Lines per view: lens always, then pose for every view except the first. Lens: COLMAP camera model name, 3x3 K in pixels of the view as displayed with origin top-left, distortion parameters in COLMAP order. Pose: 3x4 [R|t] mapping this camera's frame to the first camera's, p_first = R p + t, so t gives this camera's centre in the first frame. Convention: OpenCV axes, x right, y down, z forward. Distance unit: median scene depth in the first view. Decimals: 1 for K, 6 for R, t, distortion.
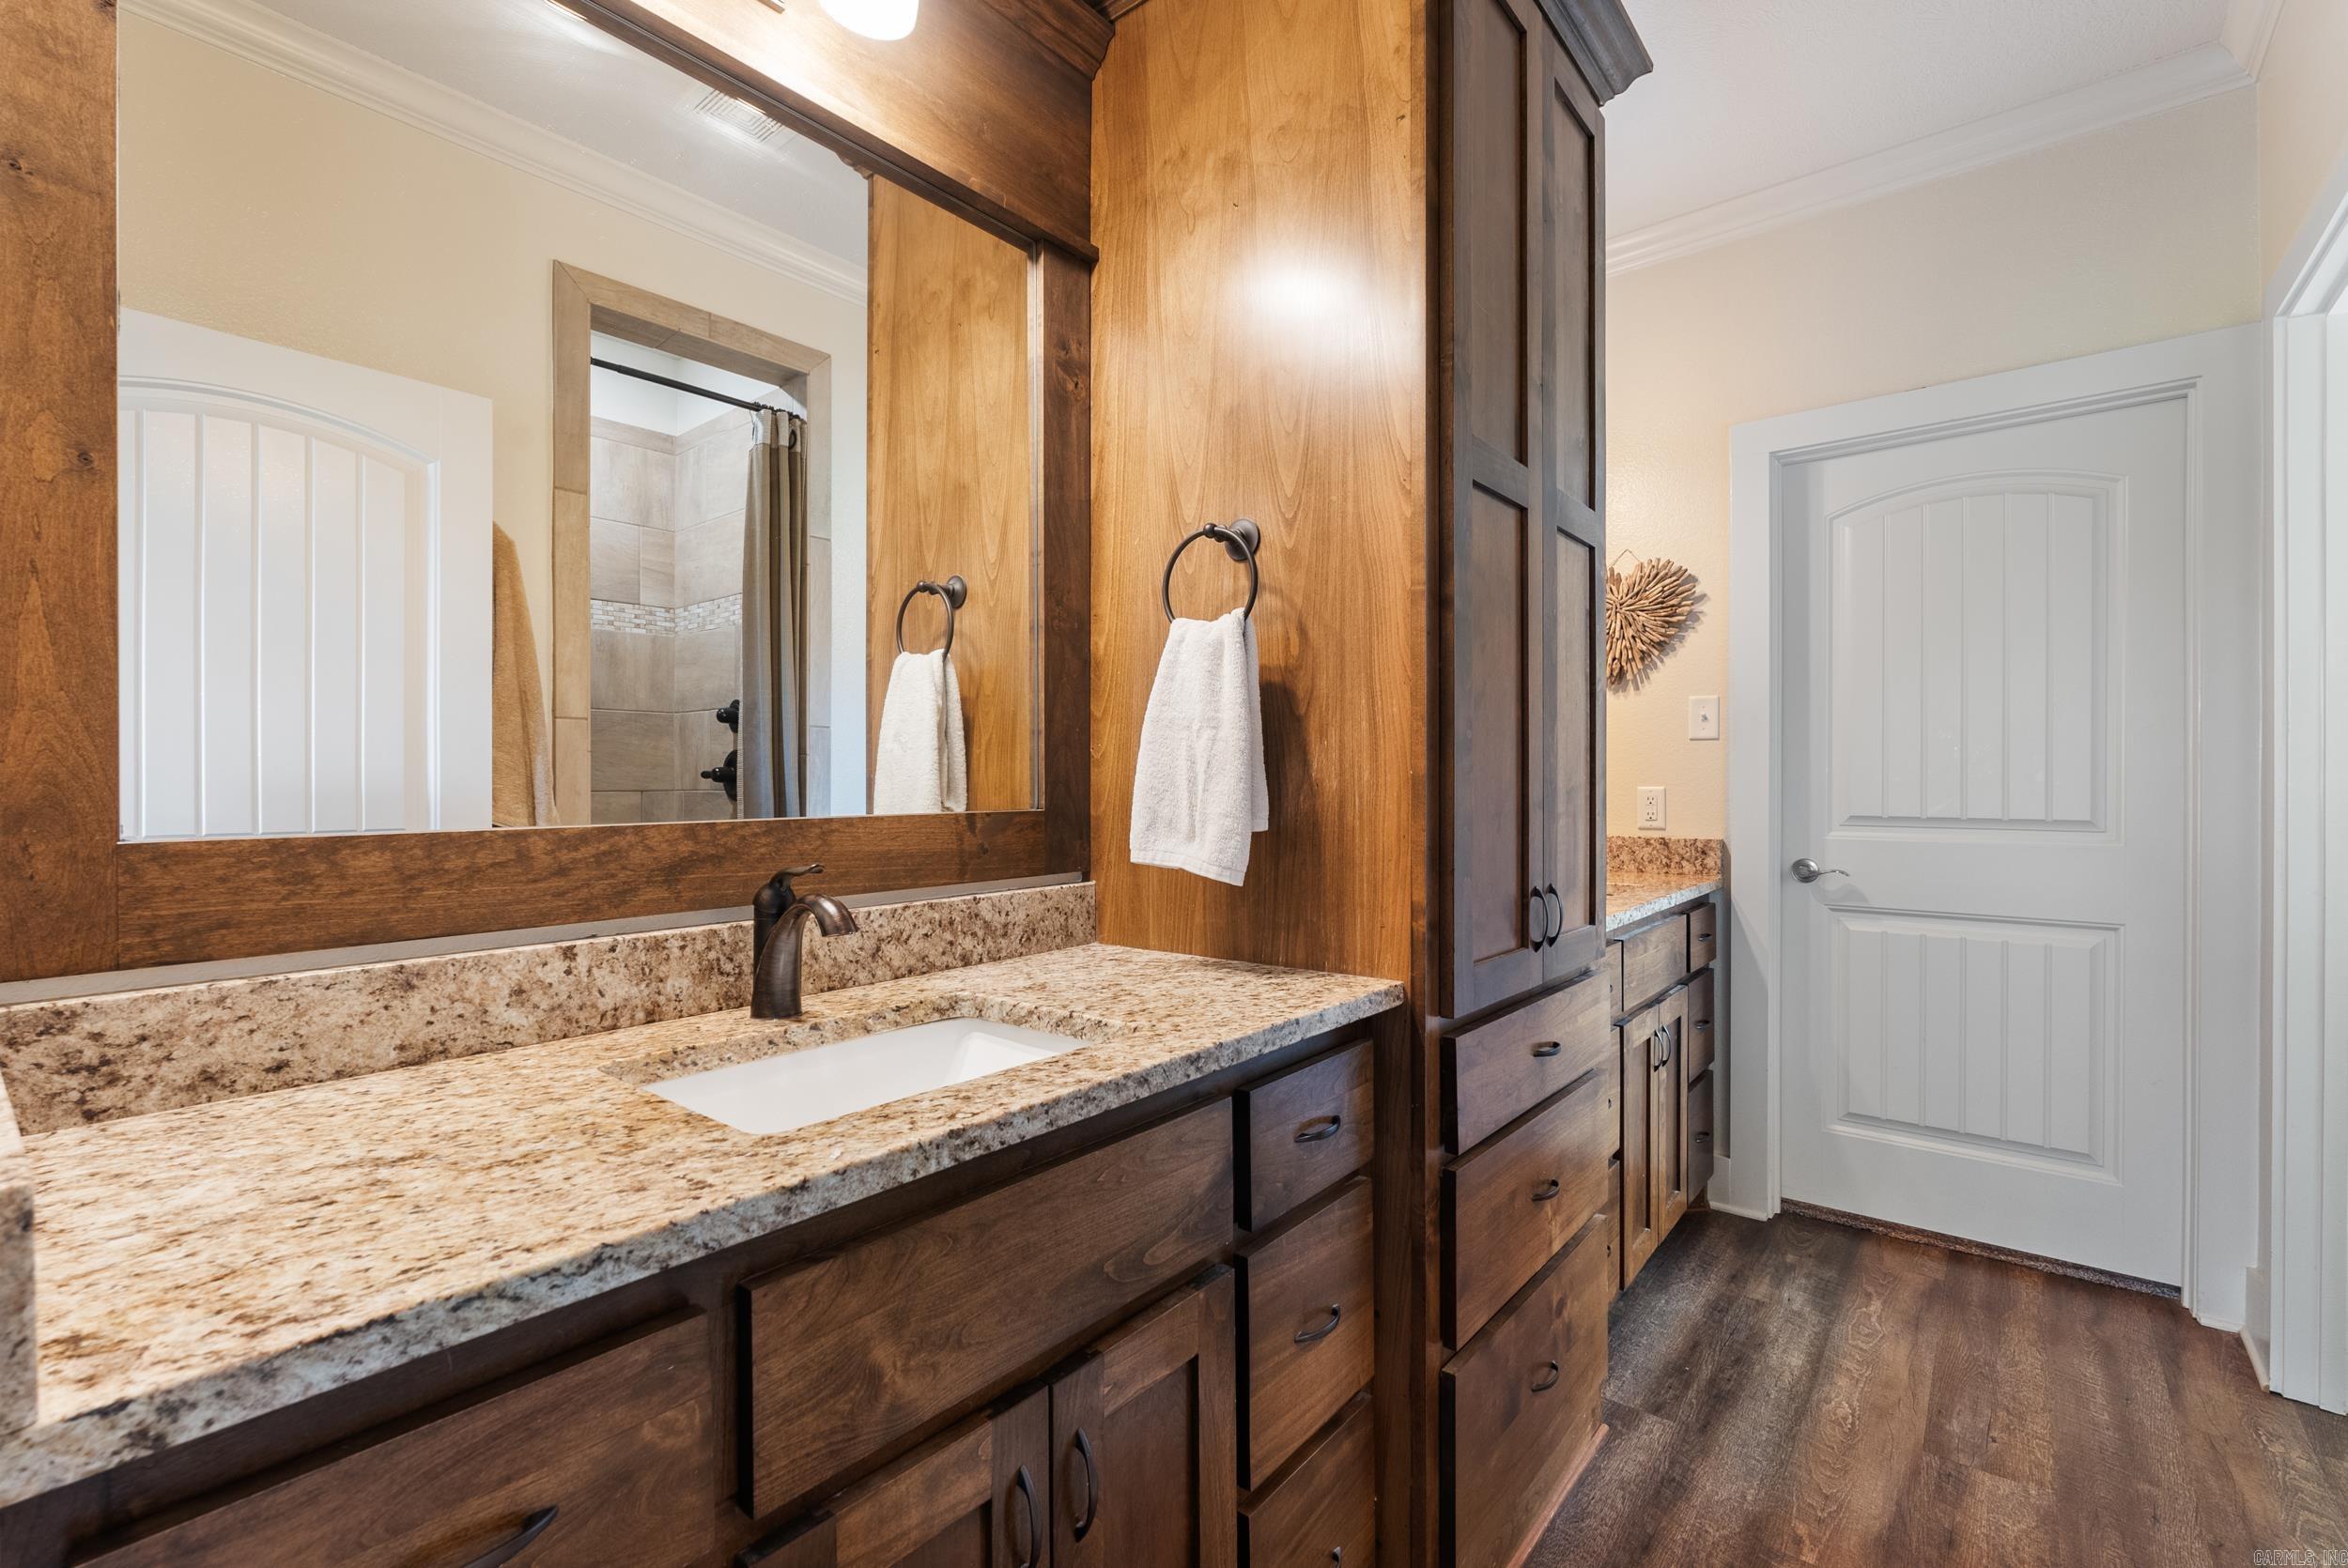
lens RADIAL K [[1053.7, 0, 1172.7], [0, 1053.7, 772.0], [0, 0, 1]] dist [-0.000158, -0.000035]
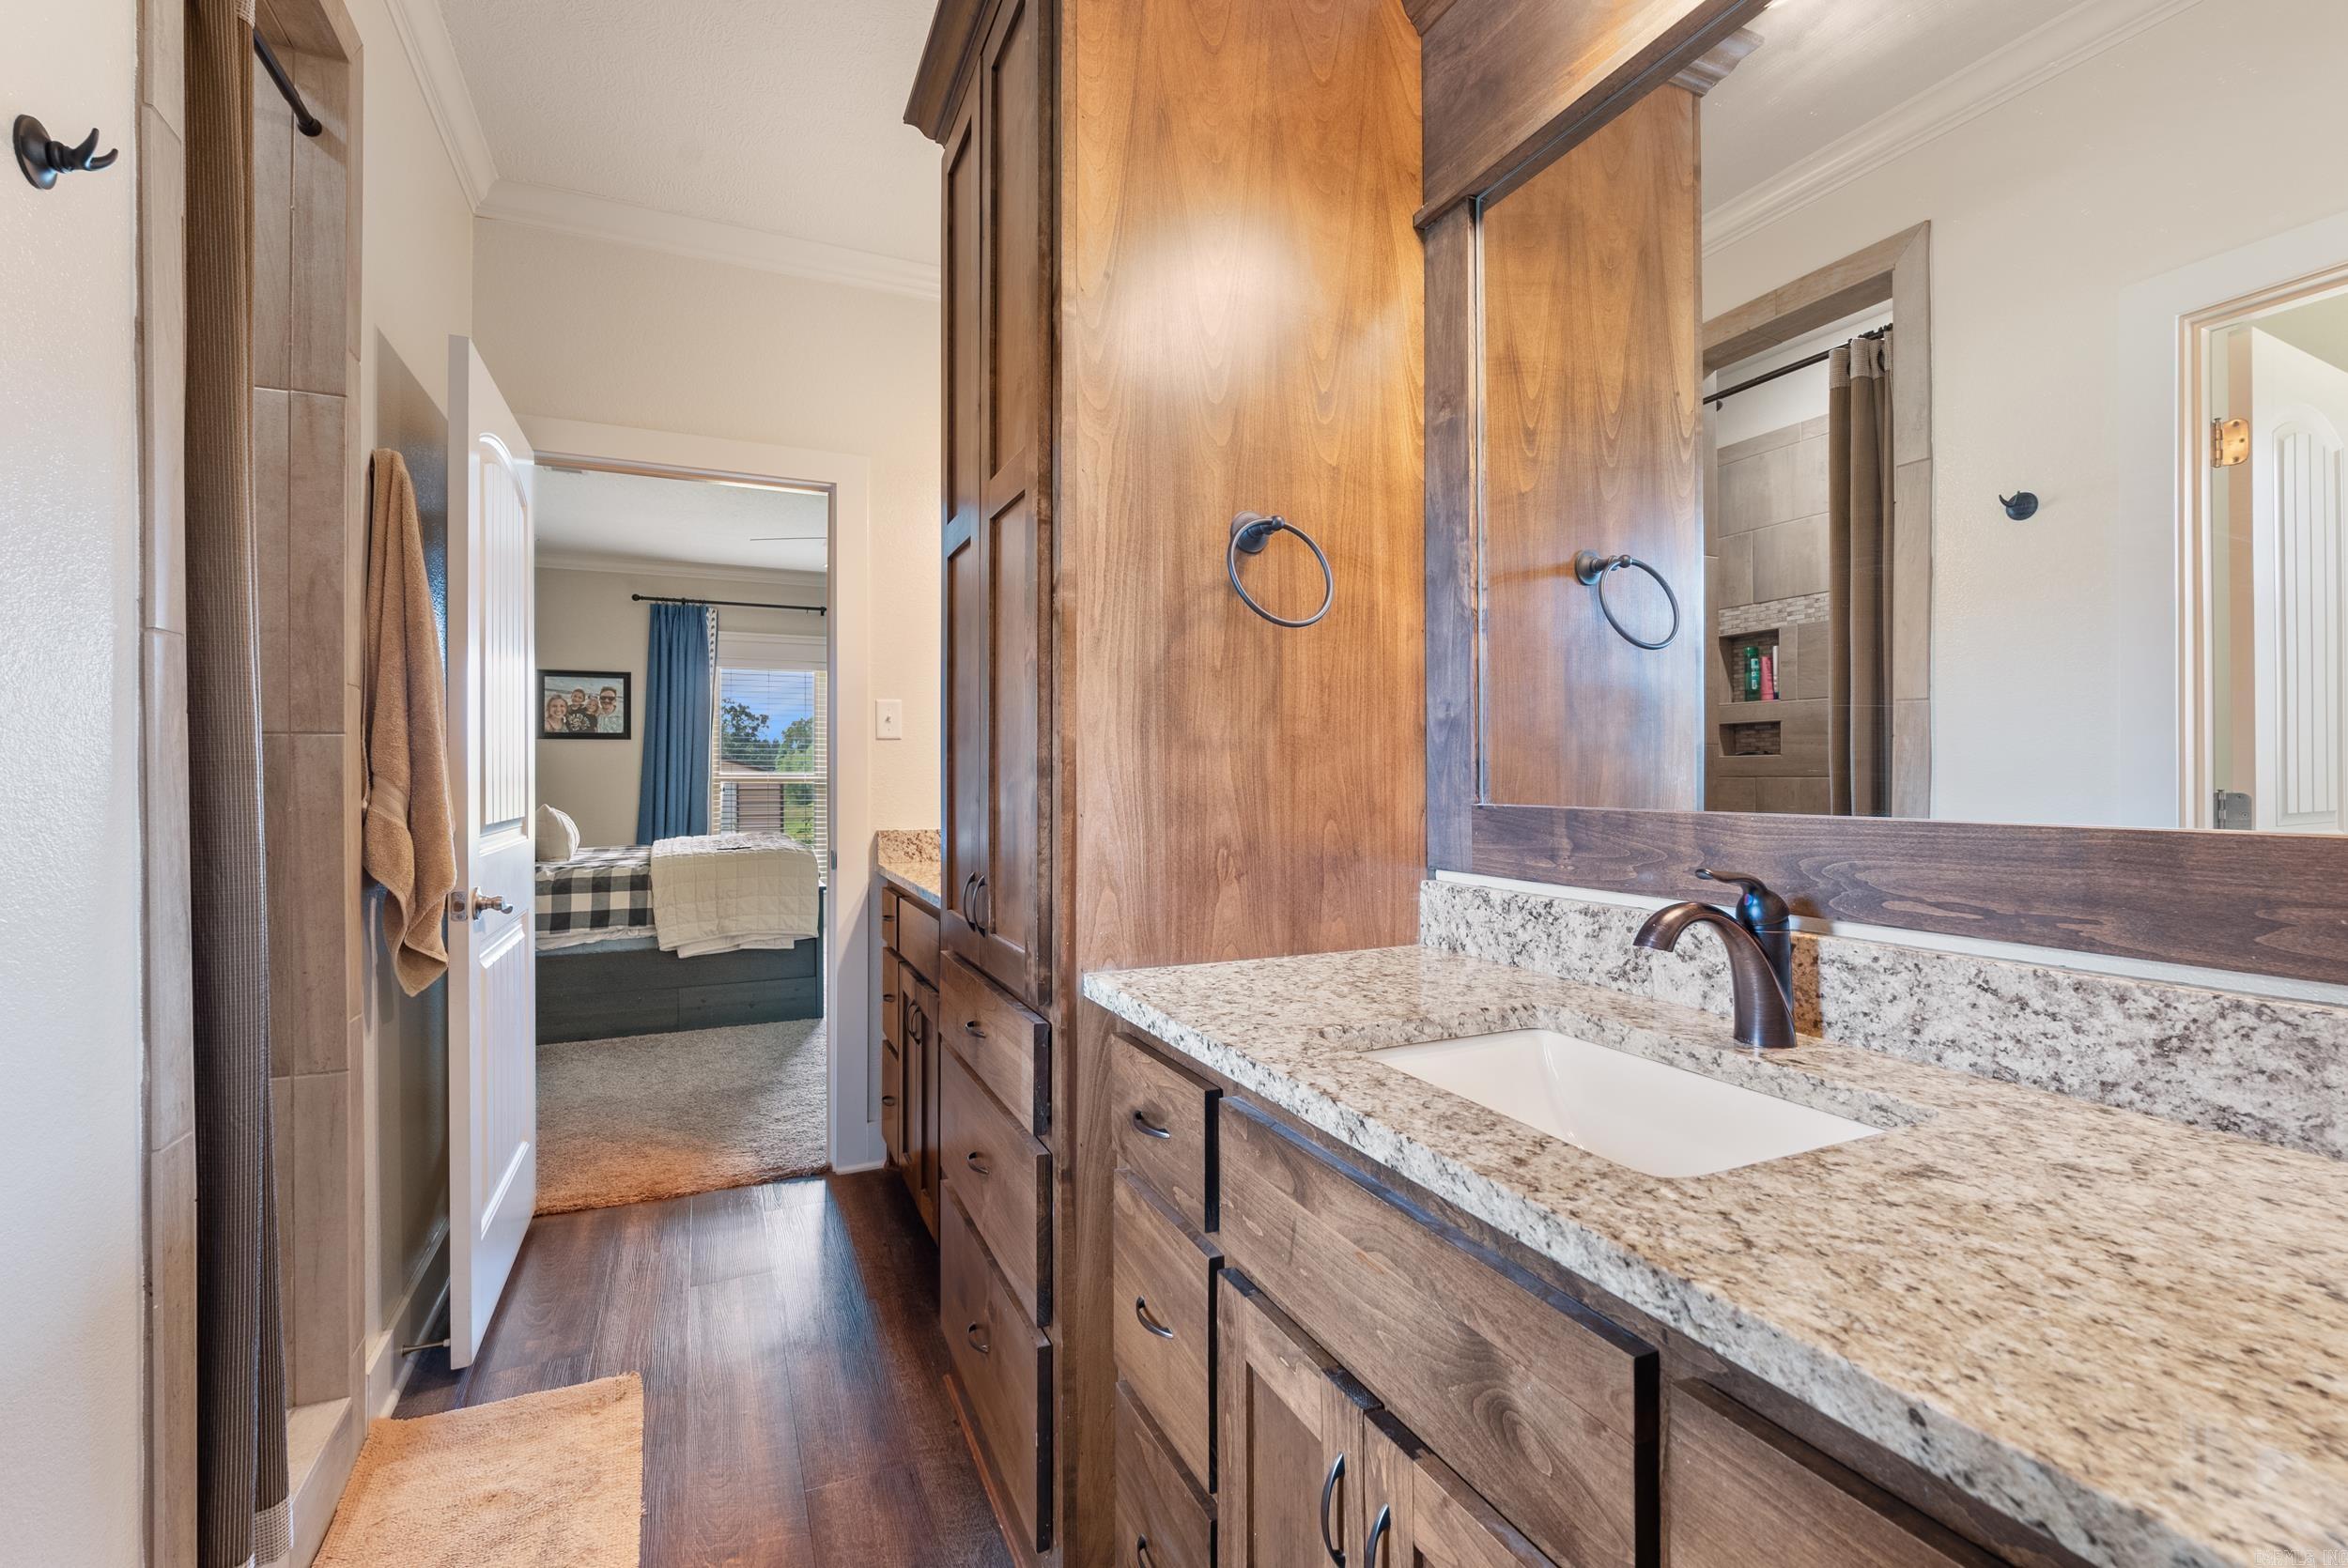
lens RADIAL K [[1053.7, 0, 1172.7], [0, 1053.7, 772.0], [0, 0, 1]] dist [-0.000158, -0.000035]
pose [[-0.458045, -0.001307, -0.888928, 0.645873], [0.002951, 0.999991, -0.002992, 0.007421], [0.888924, -0.003994, -0.458037, 0.911619]]
